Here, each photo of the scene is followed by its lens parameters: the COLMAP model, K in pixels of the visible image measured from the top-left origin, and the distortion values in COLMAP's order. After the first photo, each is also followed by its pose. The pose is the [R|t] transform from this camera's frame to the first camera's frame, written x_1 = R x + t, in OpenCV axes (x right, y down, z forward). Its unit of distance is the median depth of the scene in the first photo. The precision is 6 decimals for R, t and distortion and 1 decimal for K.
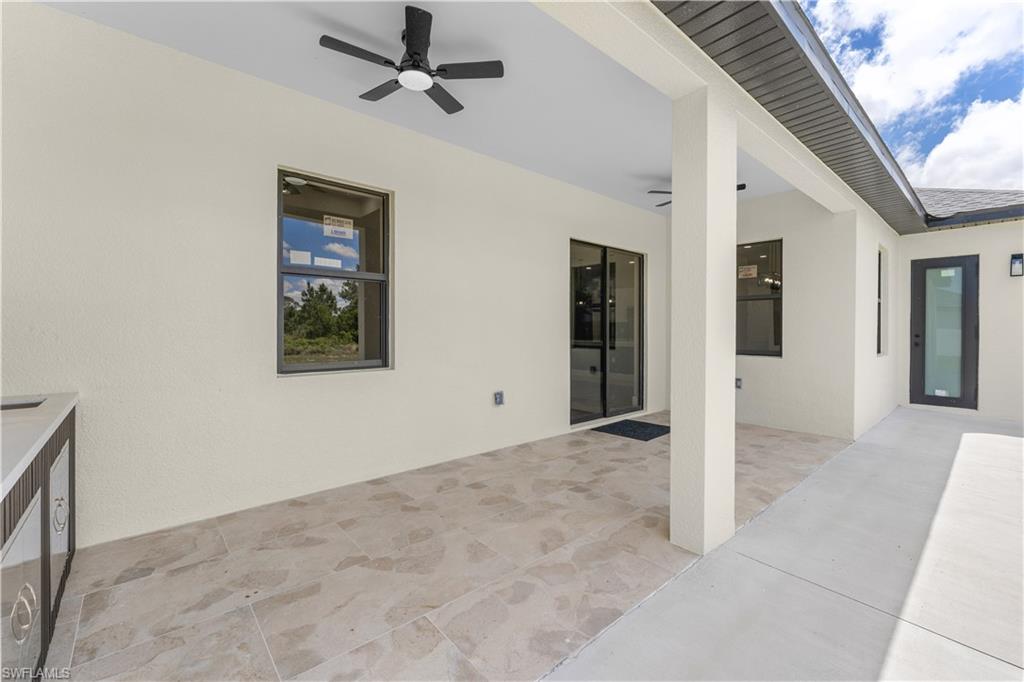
lens RADIAL K [[413.9, 0, 514.3], [0, 413.9, 336.1], [0, 0, 1]] dist [-0.002184, 0.000274]
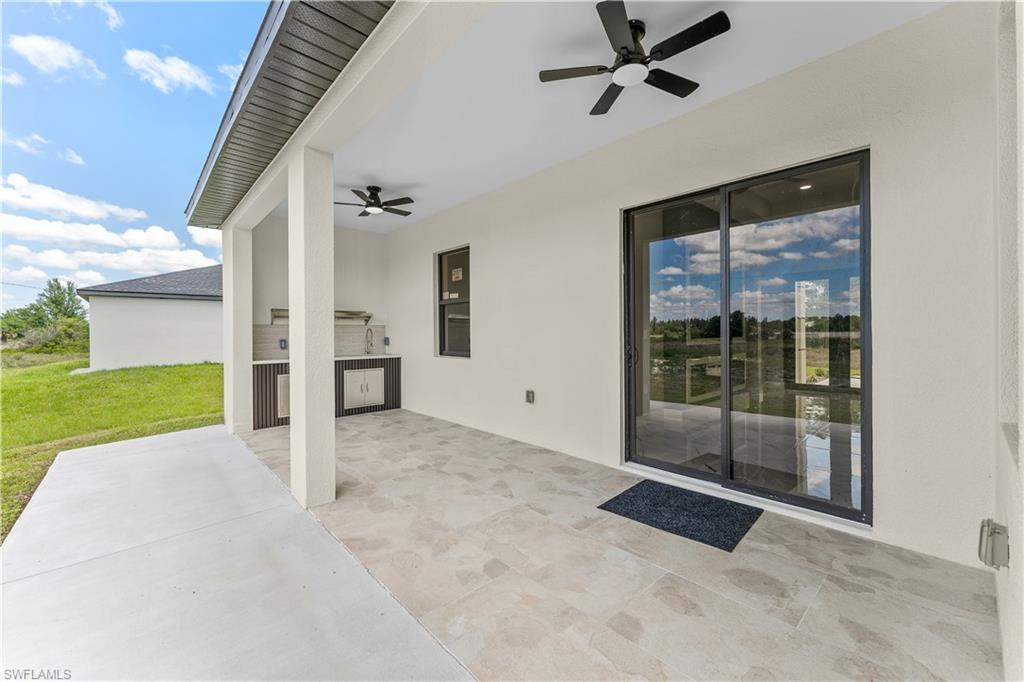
lens RADIAL K [[405.4, 0, 513.1], [0, 405.4, 335.6], [0, 0, 1]] dist [0.000360, -0.000001]
pose [[0.038912, 0.001836, -0.999241, 1.171250], [-0.007526, 0.999970, 0.001544, -0.008872], [0.999214, 0.007460, 0.038925, 1.063036]]
